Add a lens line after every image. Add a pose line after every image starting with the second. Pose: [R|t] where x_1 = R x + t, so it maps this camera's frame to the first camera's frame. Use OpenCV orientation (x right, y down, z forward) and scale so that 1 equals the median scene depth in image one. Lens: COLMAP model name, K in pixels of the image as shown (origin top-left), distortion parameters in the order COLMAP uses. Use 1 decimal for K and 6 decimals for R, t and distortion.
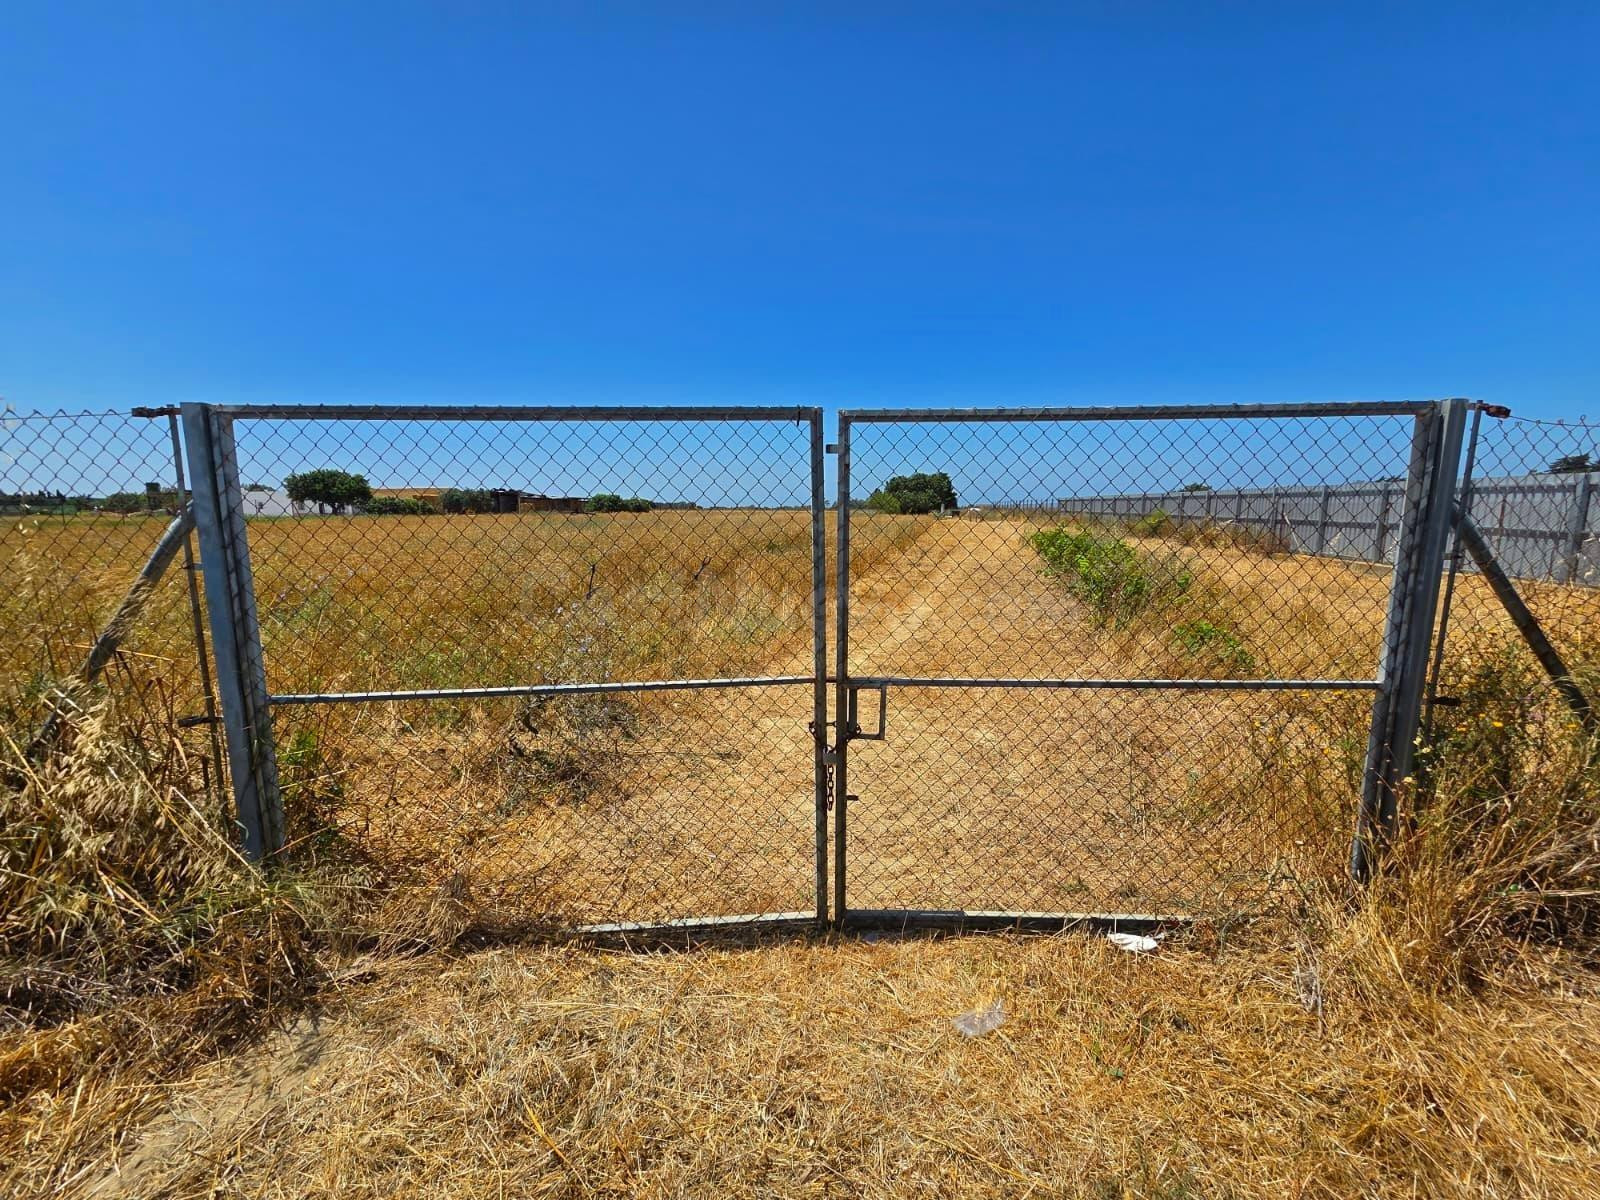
lens RADIAL K [[715.1, 0, 799.2], [0, 715.1, 592.5], [0, 0, 1]] dist [0.007860, -0.000086]
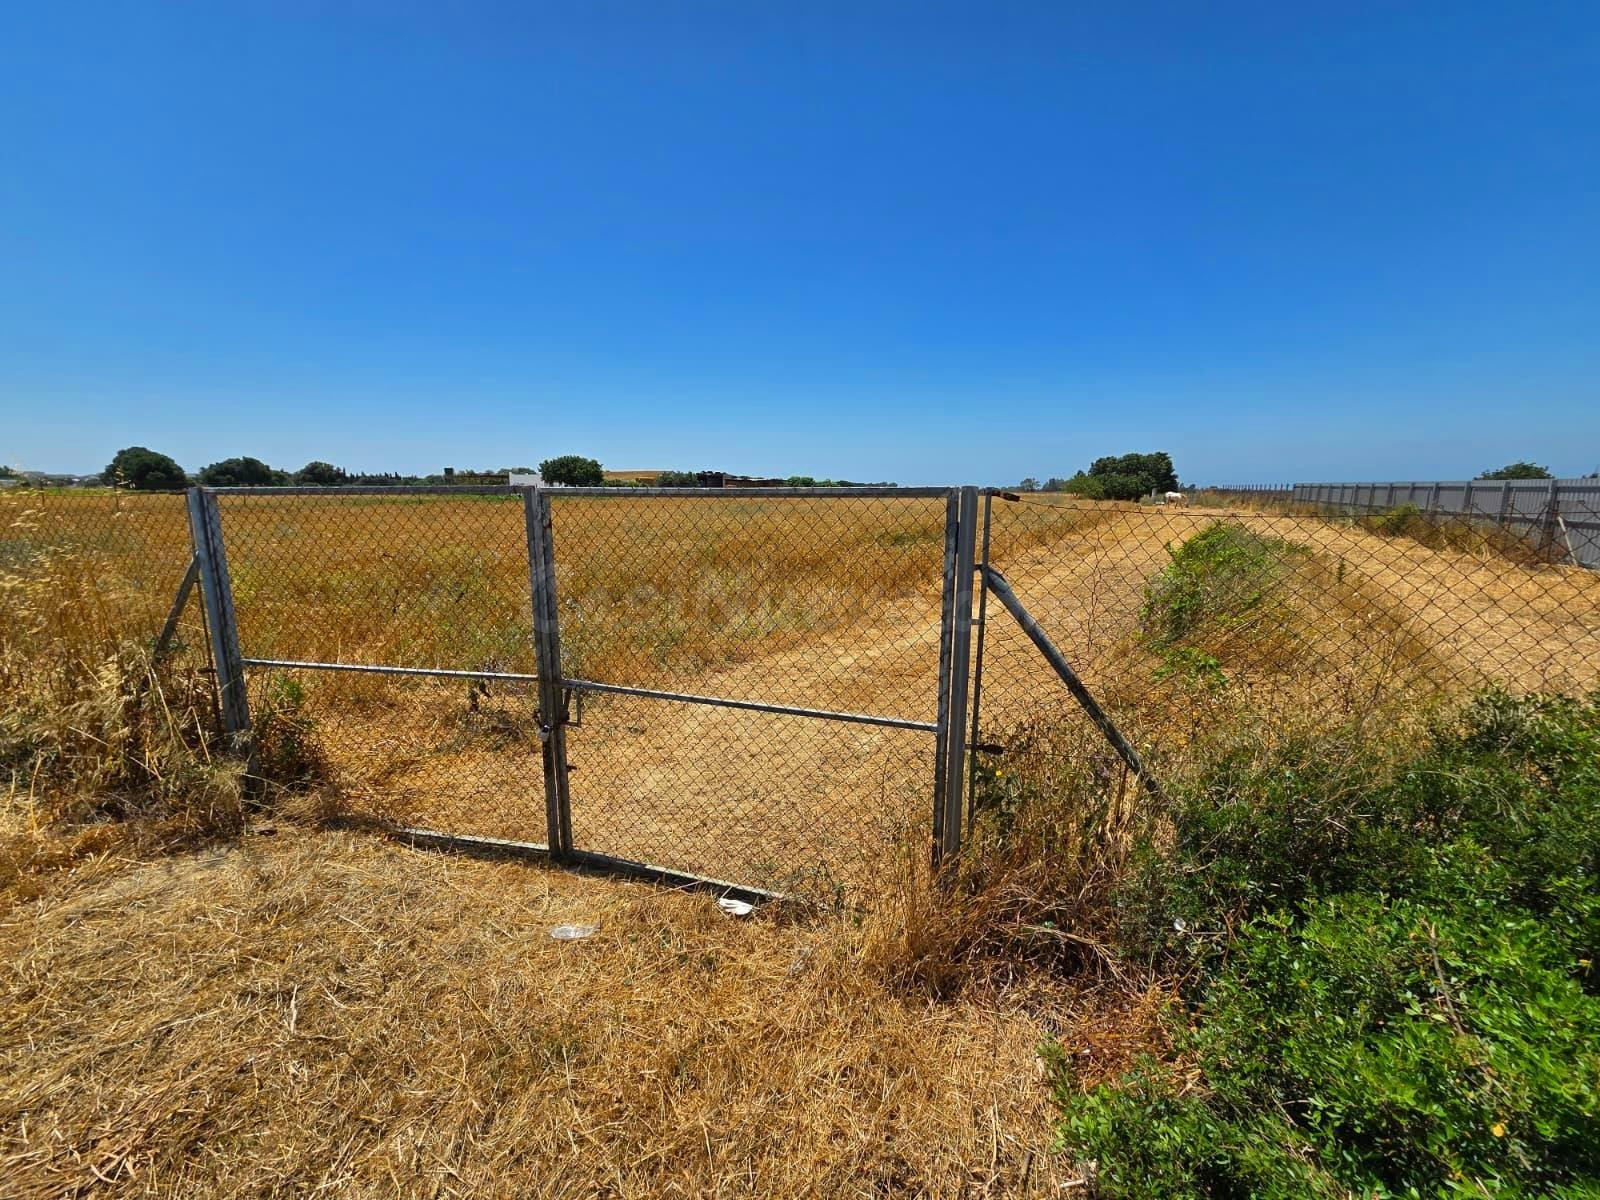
lens RADIAL K [[725.1, 0, 799.8], [0, 725.1, 602.9], [0, 0, 1]] dist [-0.030700, 0.018974]
pose [[0.949514, 0.056216, -0.308645, 0.646792], [-0.041928, 0.997728, 0.052736, -0.083556], [0.310909, -0.037132, 0.949714, -0.108941]]
